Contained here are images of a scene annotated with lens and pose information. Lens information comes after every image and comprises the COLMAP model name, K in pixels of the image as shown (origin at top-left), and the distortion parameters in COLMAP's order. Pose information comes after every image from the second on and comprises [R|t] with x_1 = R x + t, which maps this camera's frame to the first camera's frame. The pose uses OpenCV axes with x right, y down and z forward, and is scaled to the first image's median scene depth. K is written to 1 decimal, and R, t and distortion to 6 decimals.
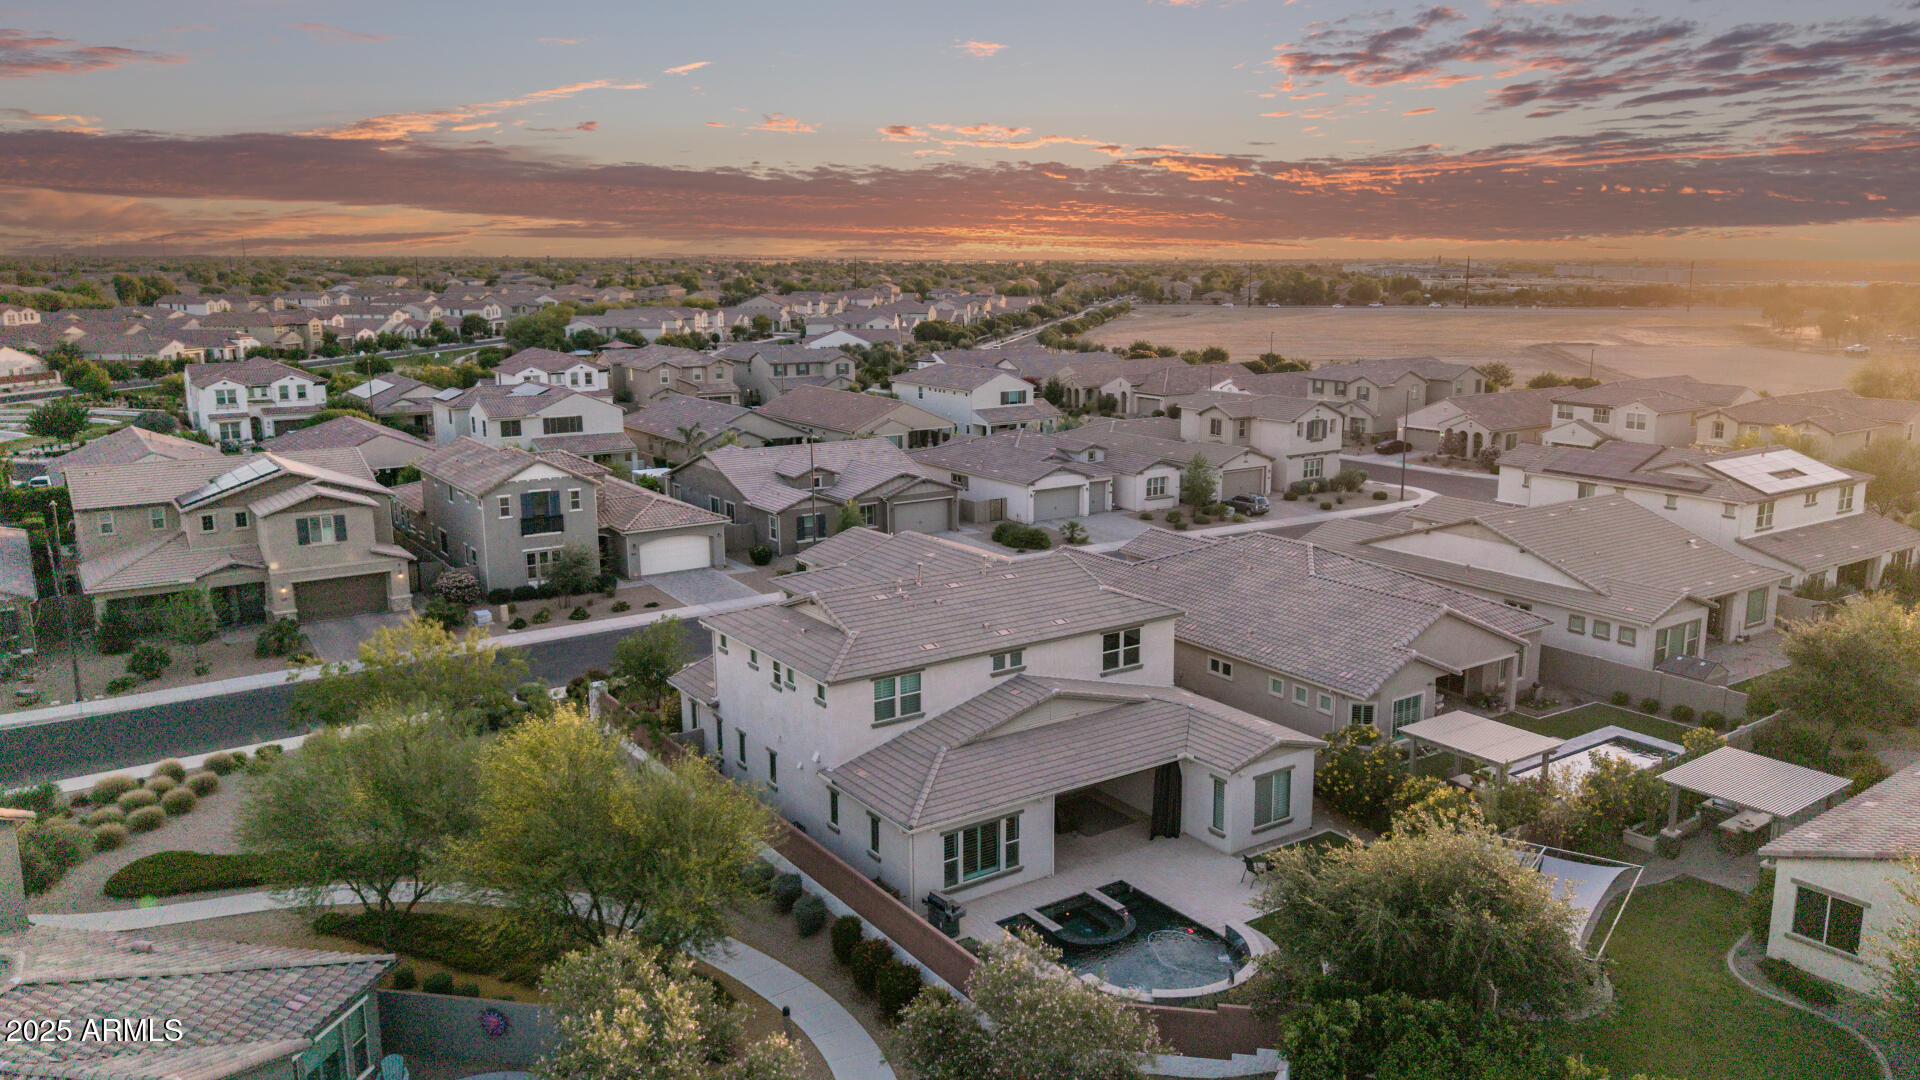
lens RADIAL K [[1374.0, 0, 1007.5], [0, 1374.0, 510.4], [0, 0, 1]] dist [0.044609, -0.026757]
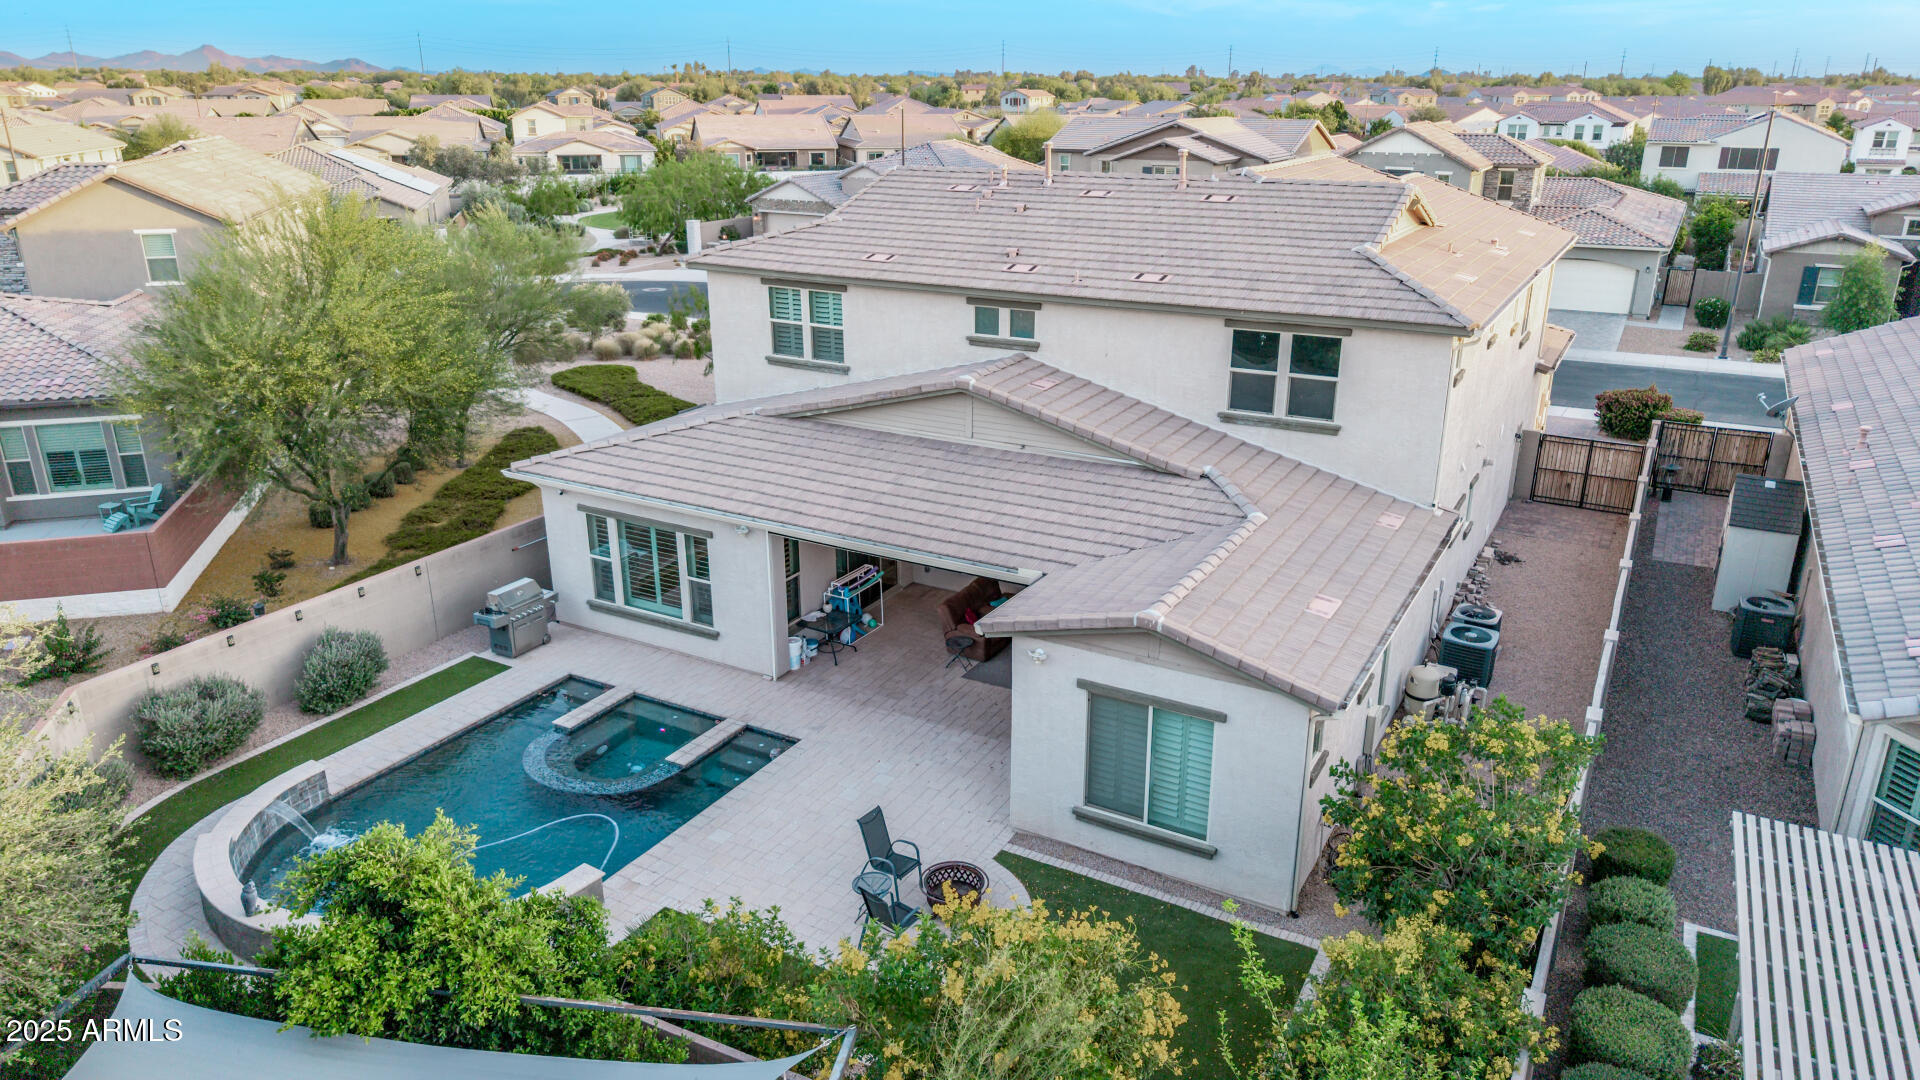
lens RADIAL K [[1283.7, 0, 980.1], [0, 1283.7, 534.9], [0, 0, 1]] dist [0.030989, -0.038675]
pose [[0.428558, 0.298541, -0.852767, 0.417713], [-0.161136, 0.953956, 0.252987, 0.061651], [0.889029, 0.028992, 0.456932, 0.732967]]
